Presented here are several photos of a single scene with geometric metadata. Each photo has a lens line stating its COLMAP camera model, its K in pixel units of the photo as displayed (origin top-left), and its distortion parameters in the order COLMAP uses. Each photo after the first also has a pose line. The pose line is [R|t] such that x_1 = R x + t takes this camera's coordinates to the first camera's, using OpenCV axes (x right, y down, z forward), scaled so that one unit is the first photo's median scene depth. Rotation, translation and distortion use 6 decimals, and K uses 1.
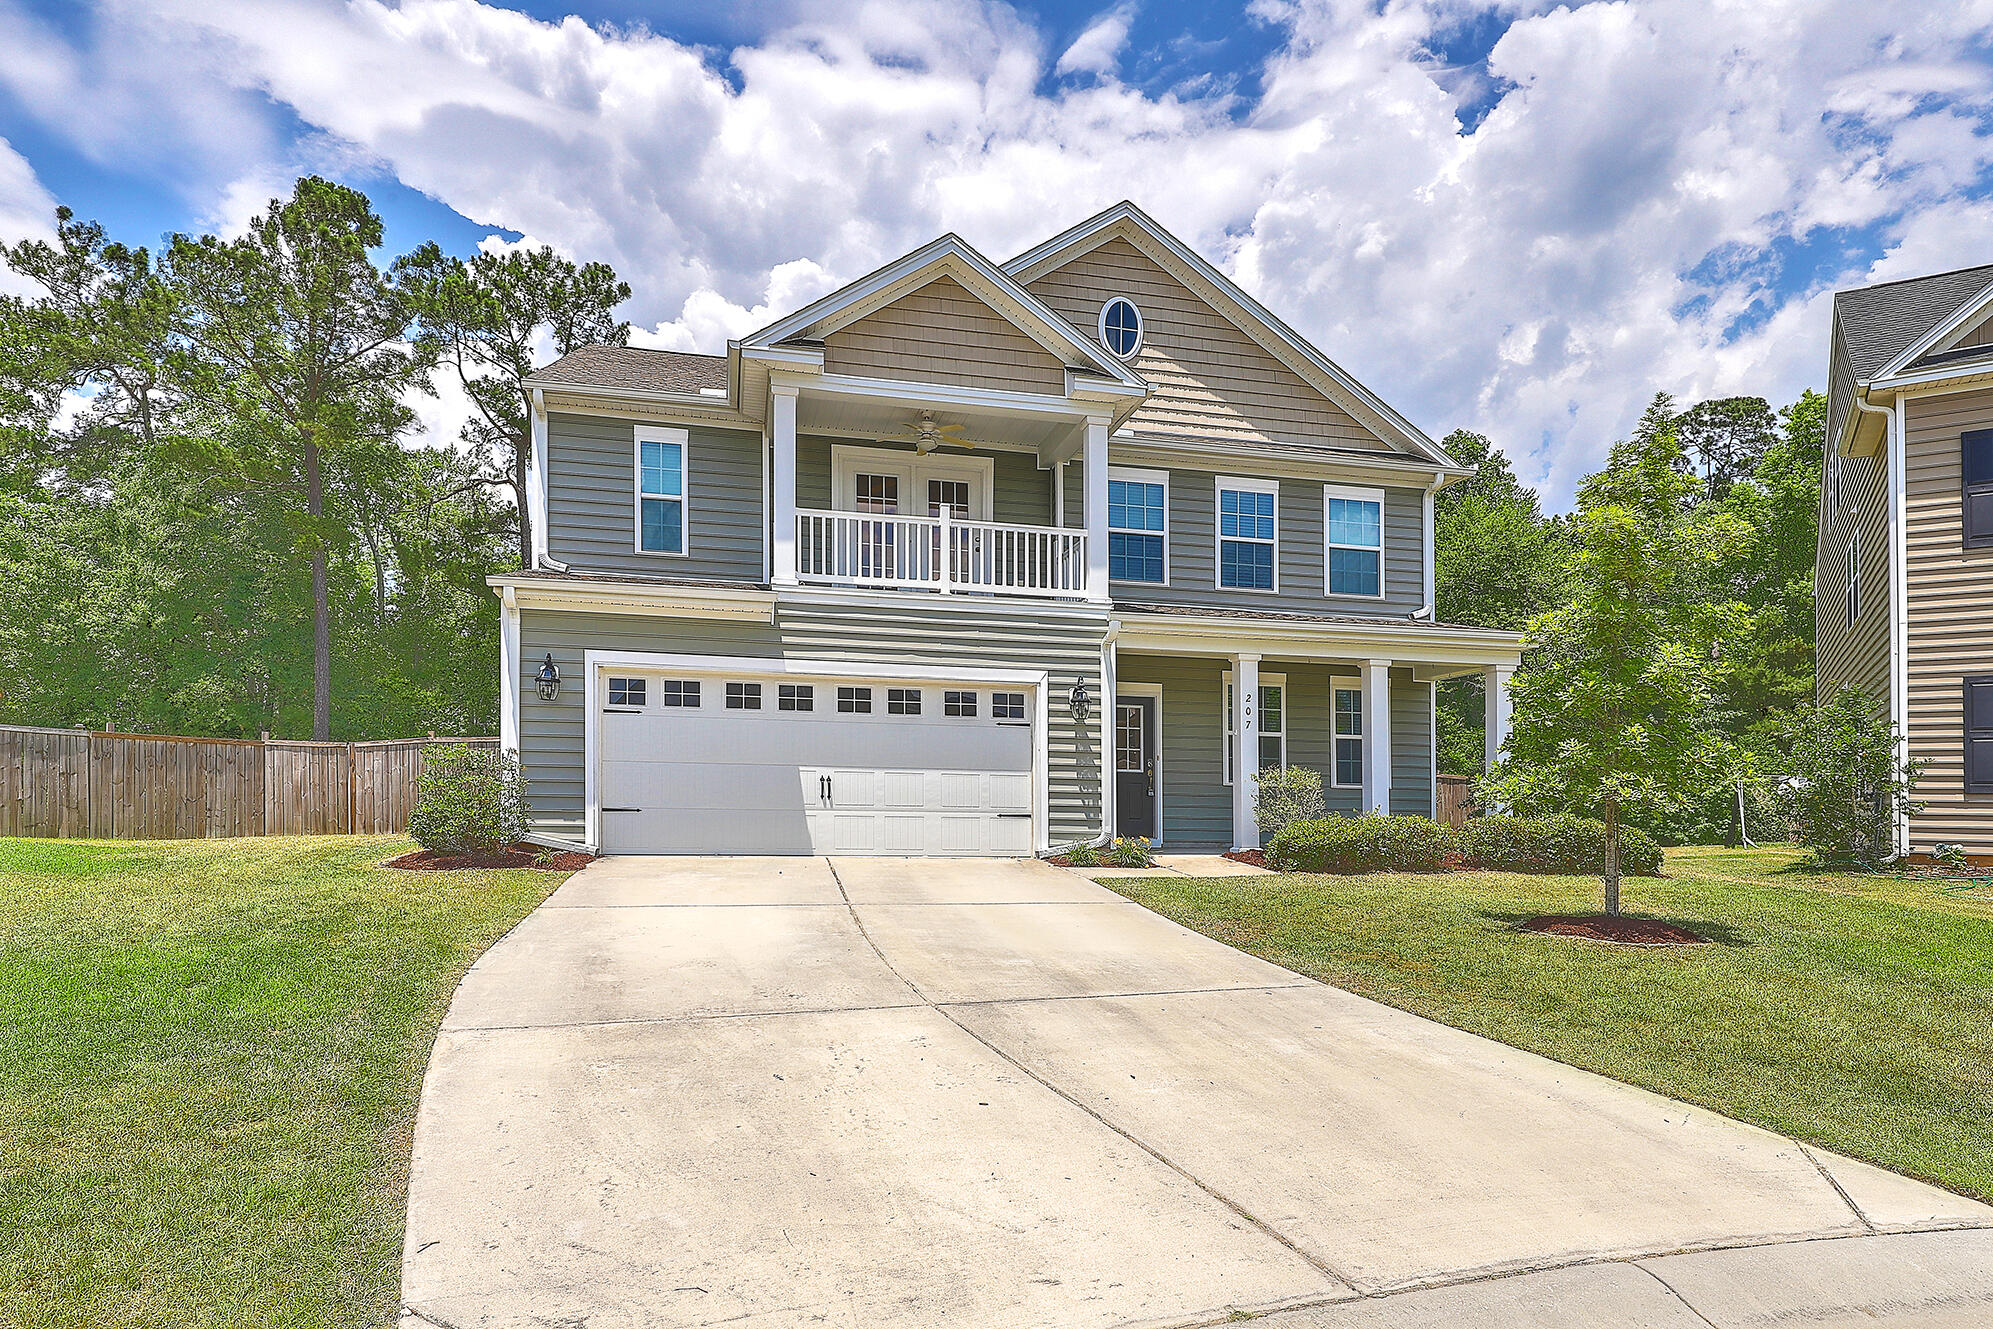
lens RADIAL K [[1140.1, 0, 999.6], [0, 1140.1, 697.1], [0, 0, 1]] dist [0.005131, -0.008649]
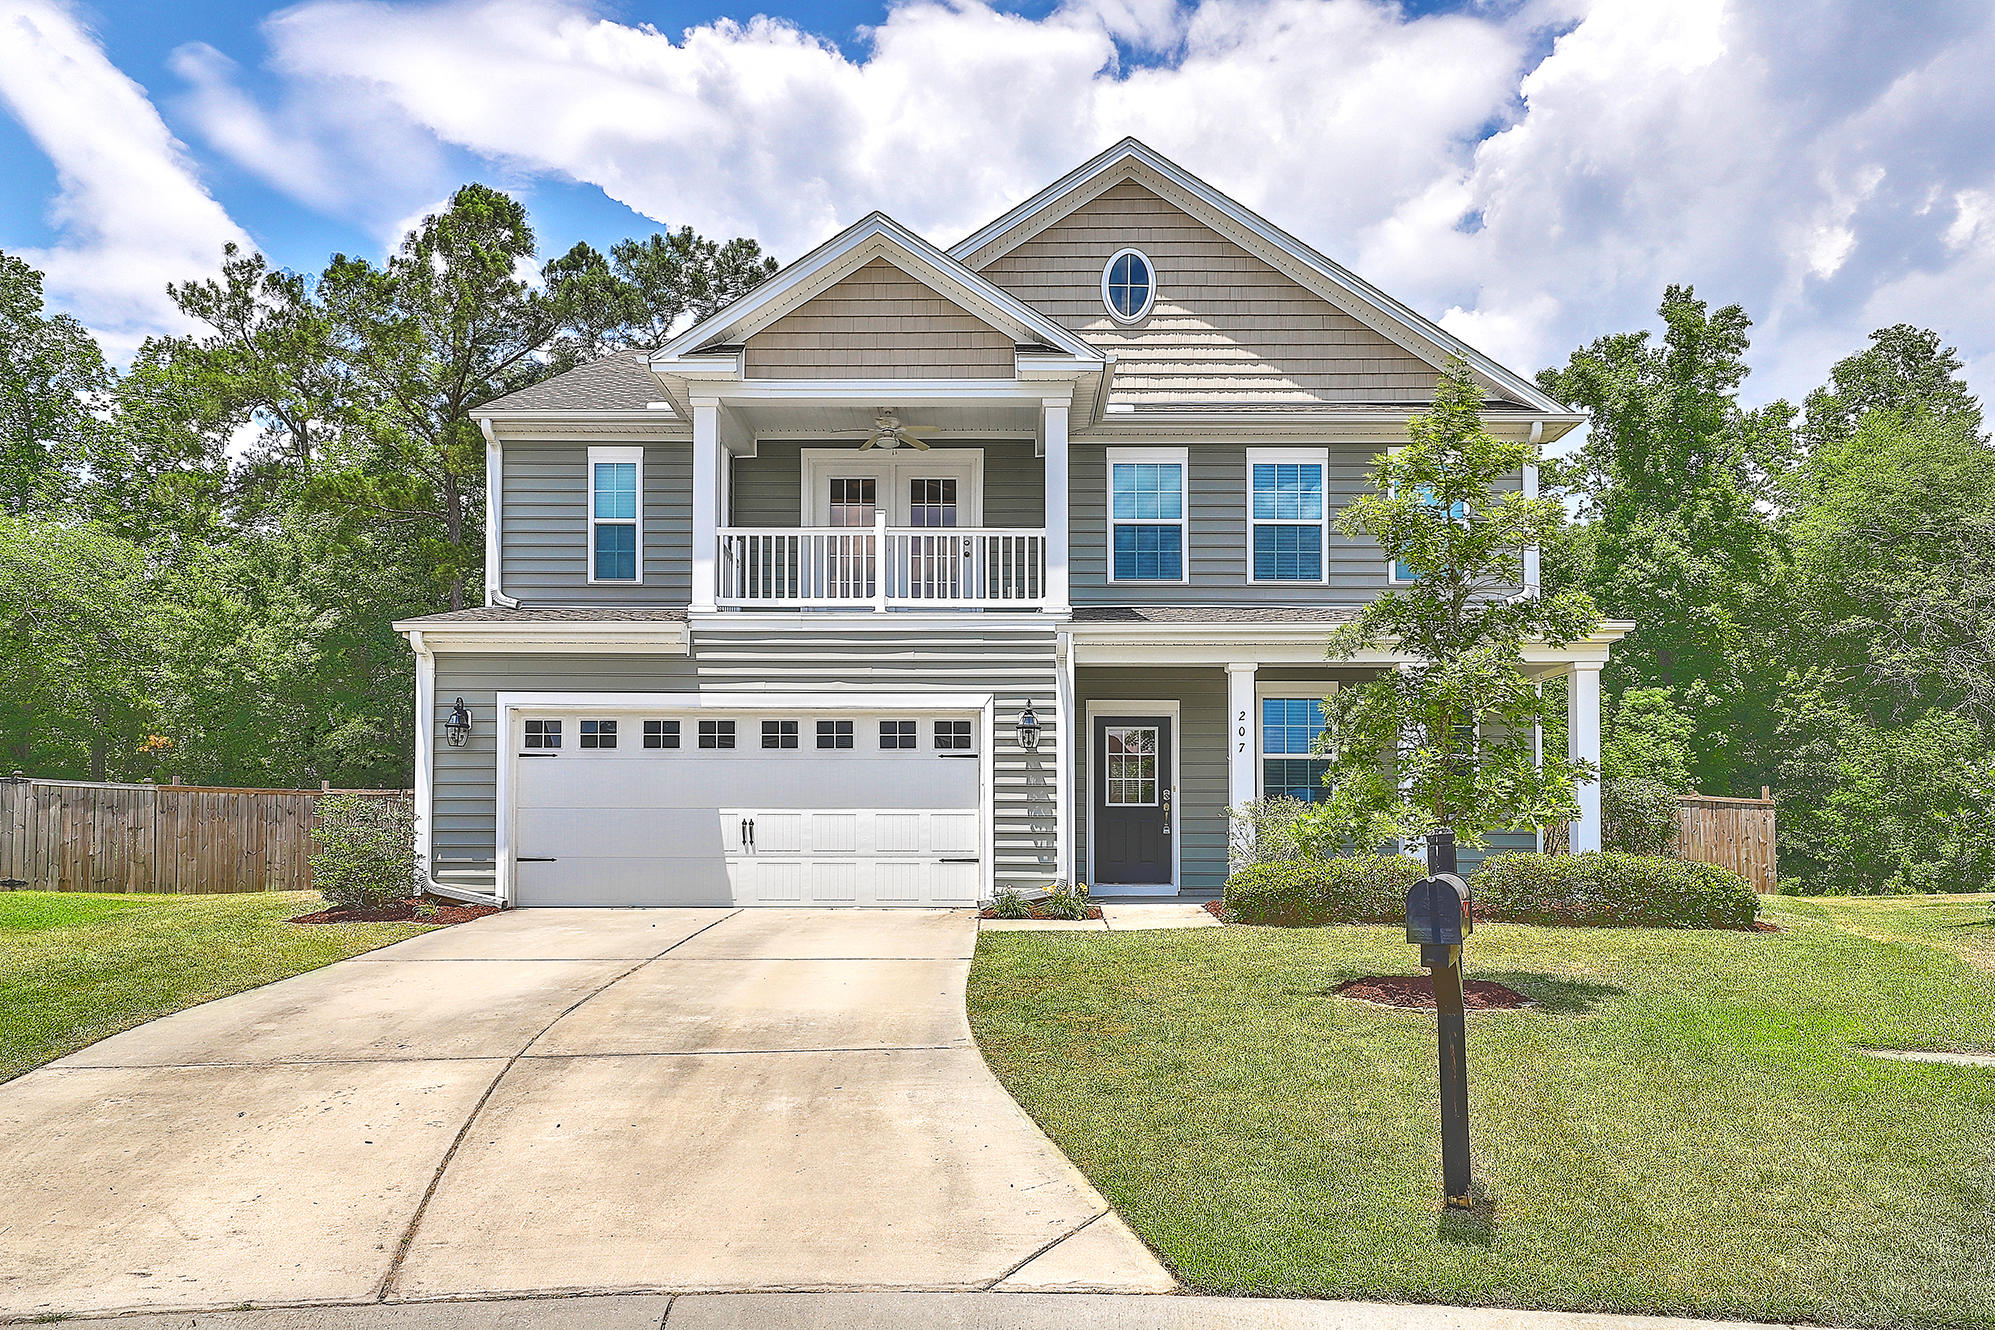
lens RADIAL K [[1407.3, 0, 997.5], [0, 1407.3, 665.0], [0, 0, 1]] dist [0.001092, -0.001194]
pose [[0.972804, -0.043814, -0.227446, 0.286892], [0.036622, 0.998690, -0.035747, -0.005979], [0.228714, 0.026446, 0.973134, -0.049691]]
